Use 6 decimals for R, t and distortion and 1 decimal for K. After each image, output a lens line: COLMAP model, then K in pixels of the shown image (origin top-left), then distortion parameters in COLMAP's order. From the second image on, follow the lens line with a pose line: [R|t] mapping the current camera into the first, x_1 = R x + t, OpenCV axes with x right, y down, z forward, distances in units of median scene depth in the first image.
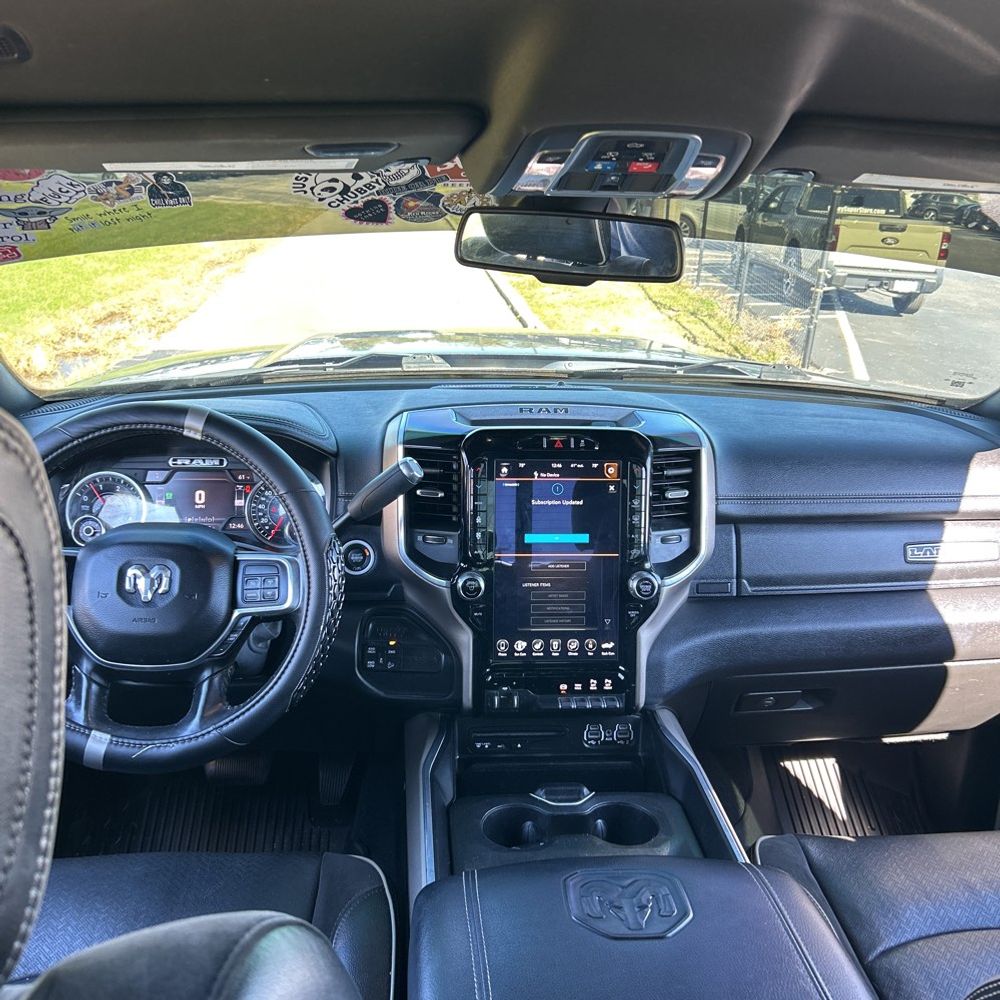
lens RADIAL K [[1001.2, 0, 489.9], [0, 1001.2, 516.4], [0, 0, 1]] dist [0.014608, 0.000594]
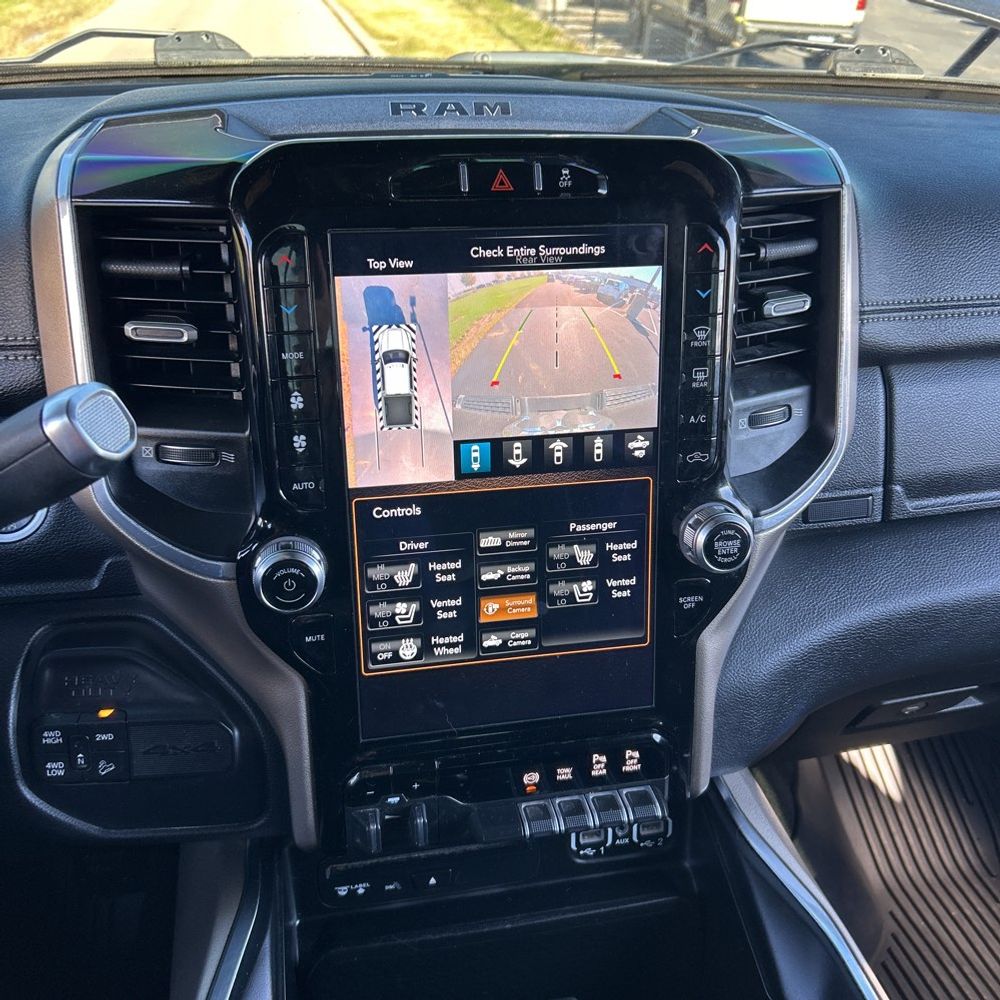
lens RADIAL K [[1000.4, 0, 490.7], [0, 1000.4, 509.2], [0, 0, 1]] dist [0.062765, -0.164000]
pose [[0.993101, -0.059561, 0.101012, 0.019787], [0.039099, 0.980295, 0.193629, -0.025519], [-0.110554, -0.188344, 0.975861, 0.604786]]
